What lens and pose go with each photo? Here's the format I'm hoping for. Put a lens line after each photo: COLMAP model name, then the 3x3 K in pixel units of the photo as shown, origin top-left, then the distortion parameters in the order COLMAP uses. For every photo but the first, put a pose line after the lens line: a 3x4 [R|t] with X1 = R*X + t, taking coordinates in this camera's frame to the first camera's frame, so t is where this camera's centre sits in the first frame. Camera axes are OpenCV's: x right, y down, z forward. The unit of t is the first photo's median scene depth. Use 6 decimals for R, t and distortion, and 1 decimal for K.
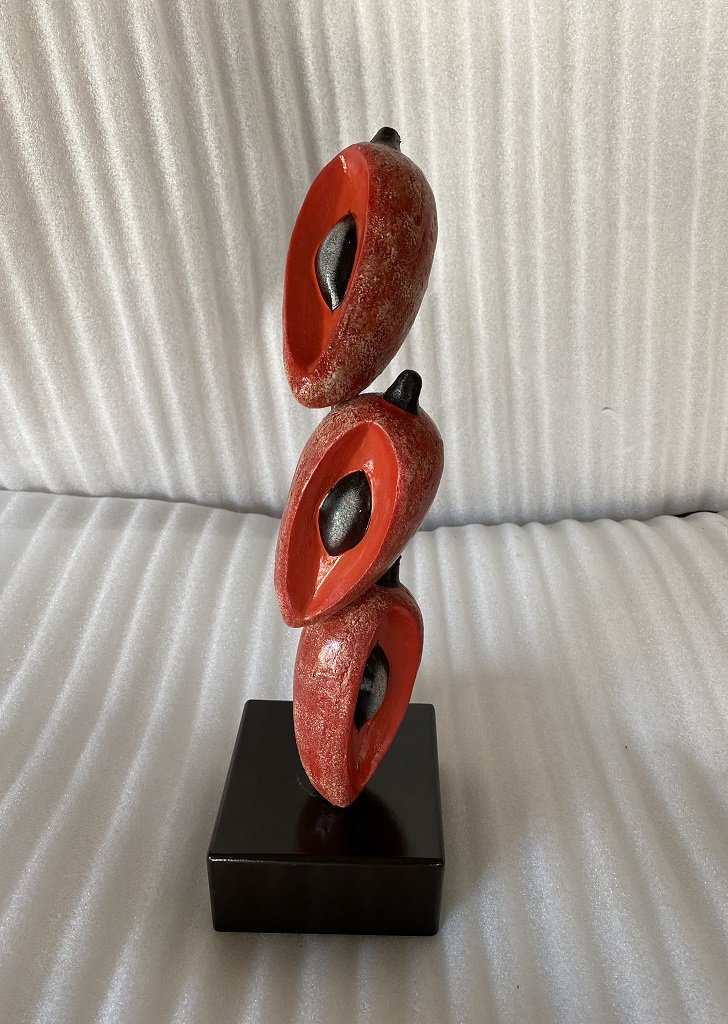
lens RADIAL K [[801.3, 0, 366.4], [0, 801.3, 500.7], [0, 0, 1]] dist [0.012026, -0.034991]
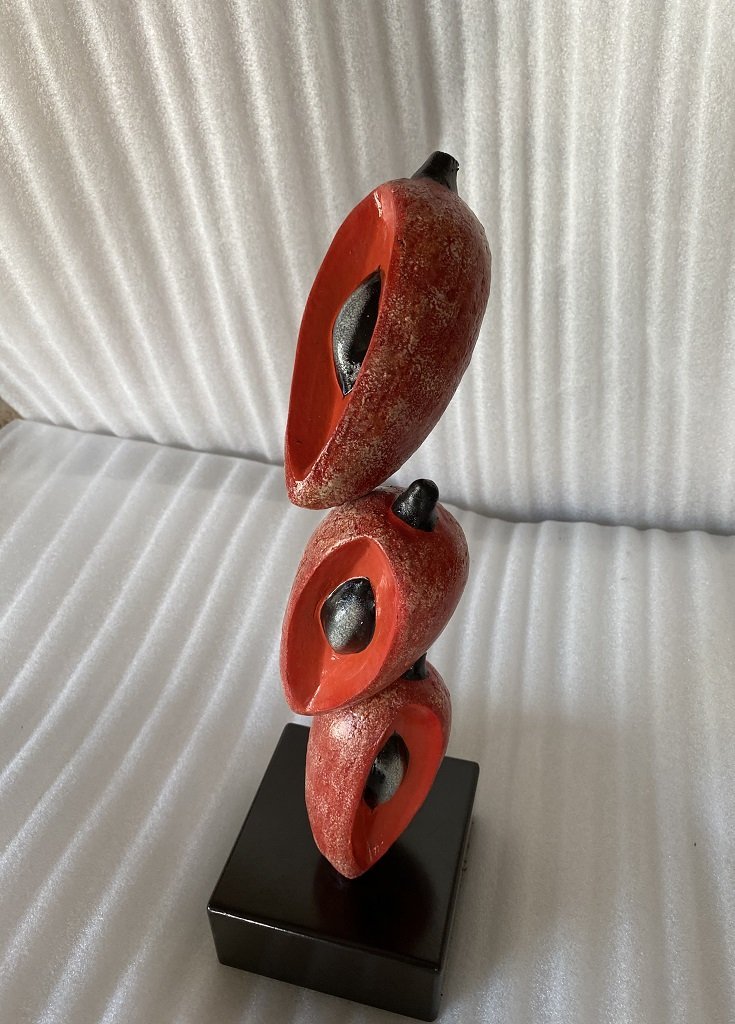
lens RADIAL K [[801.3, 0, 352.1], [0, 801.3, 502.1], [0, 0, 1]] dist [0.012026, -0.034991]
pose [[0.969321, 0.109876, -0.219875, 0.087058], [-0.073413, 0.983111, 0.167638, -0.143526], [0.234581, -0.146353, 0.961016, 0.095815]]
